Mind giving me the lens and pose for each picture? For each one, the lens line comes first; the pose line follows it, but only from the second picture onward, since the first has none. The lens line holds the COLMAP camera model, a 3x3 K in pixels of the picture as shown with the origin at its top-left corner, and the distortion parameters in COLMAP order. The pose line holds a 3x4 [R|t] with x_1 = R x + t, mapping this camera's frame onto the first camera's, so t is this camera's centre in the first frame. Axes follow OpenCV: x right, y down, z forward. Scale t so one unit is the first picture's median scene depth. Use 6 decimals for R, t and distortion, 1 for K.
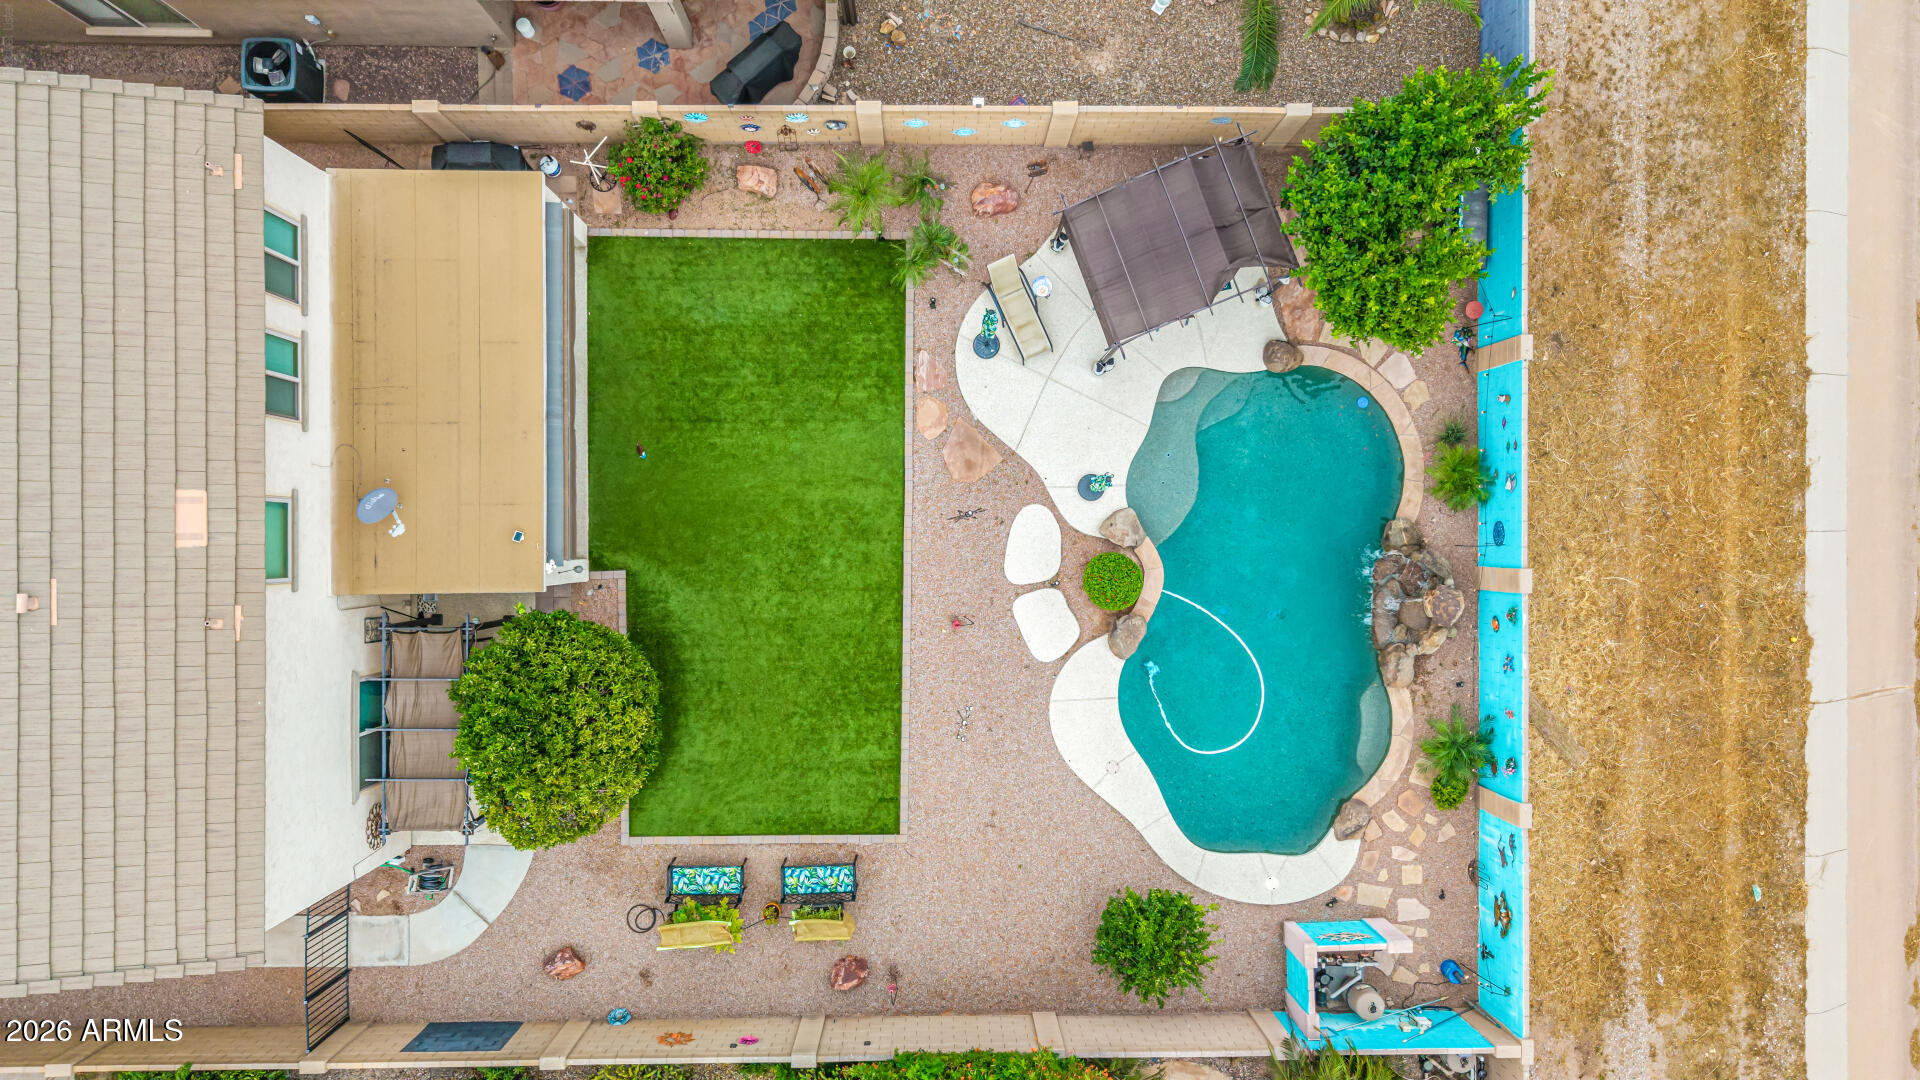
lens RADIAL K [[1318.3, 0, 961.8], [0, 1318.3, 542.6], [0, 0, 1]] dist [0.012218, -0.012185]
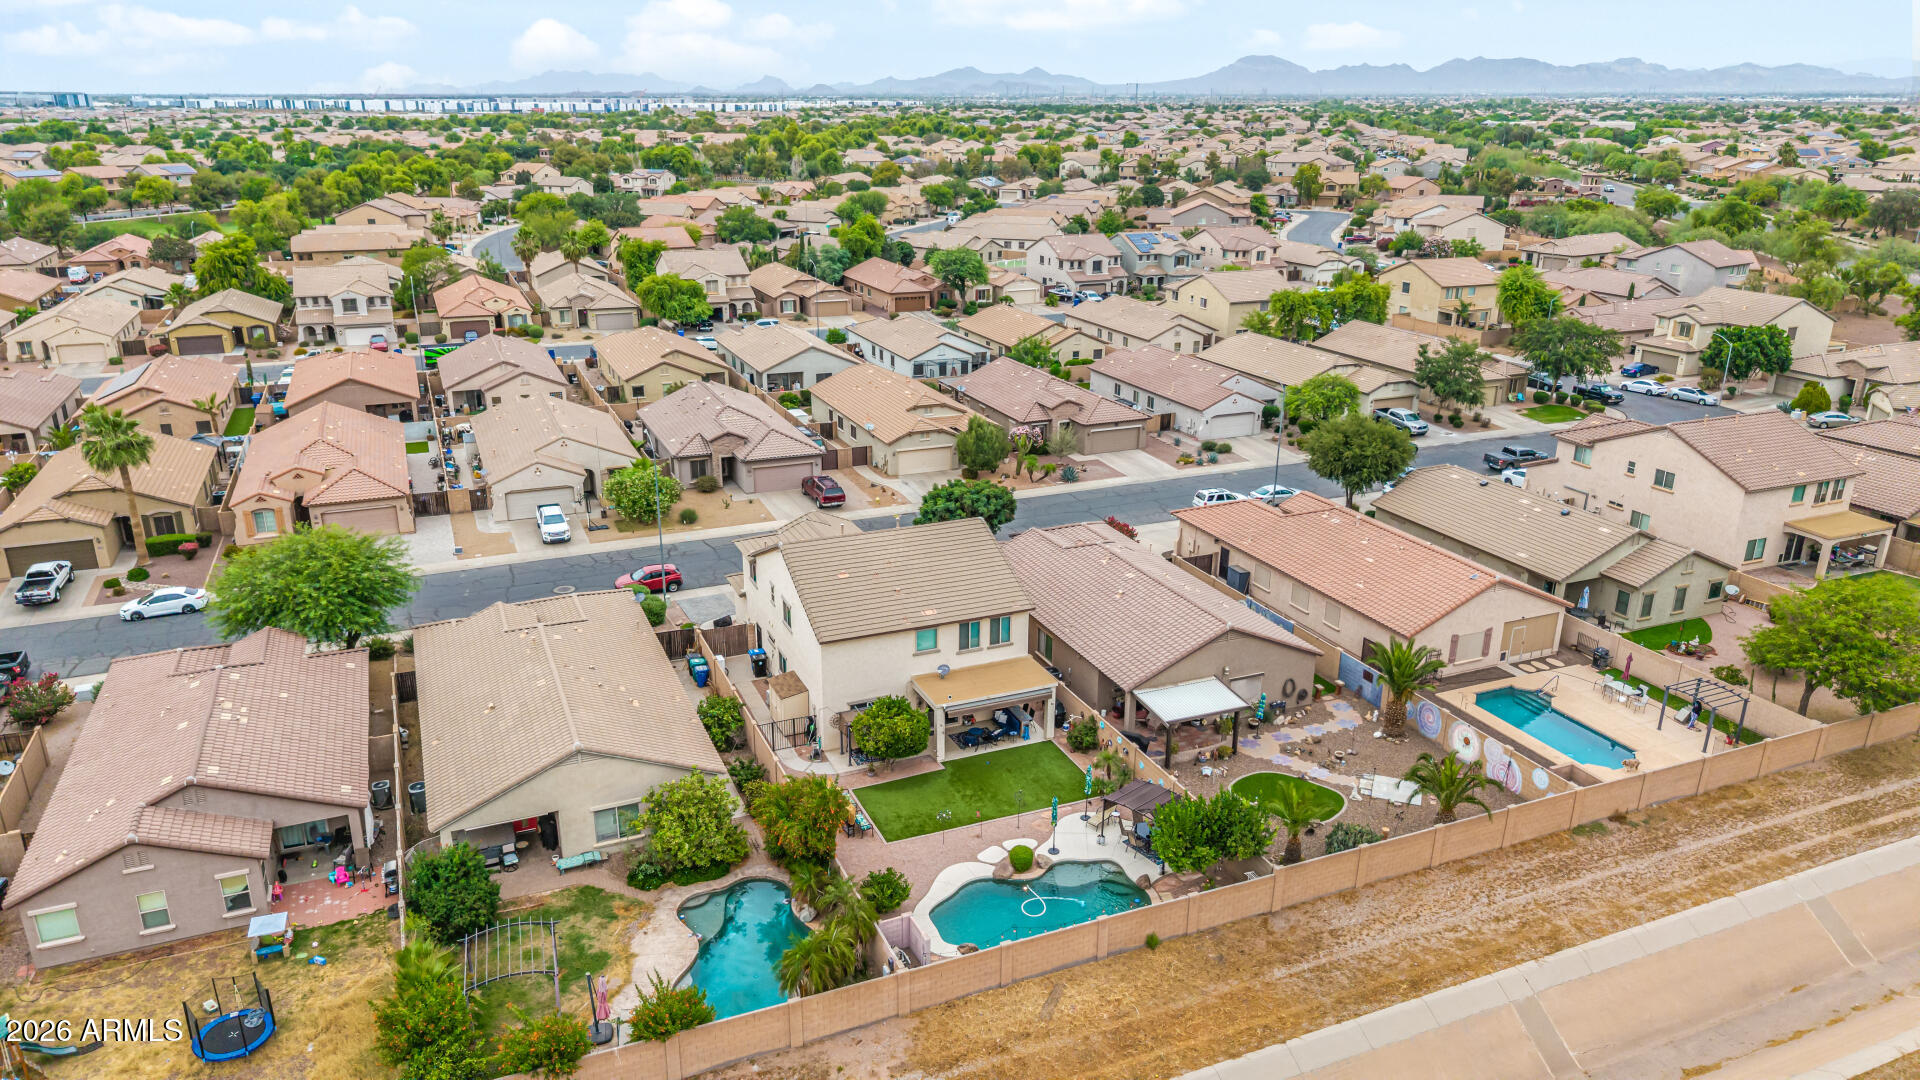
lens RADIAL K [[1284.1, 0, 960.0], [0, 1284.1, 540.0], [0, 0, 1]] dist [0.161449, -0.412815]
pose [[0.394587, 0.284894, -0.873577, 1.926715], [-0.918857, 0.124274, -0.374511, 0.923312], [0.001867, 0.950469, 0.310814, -0.258322]]
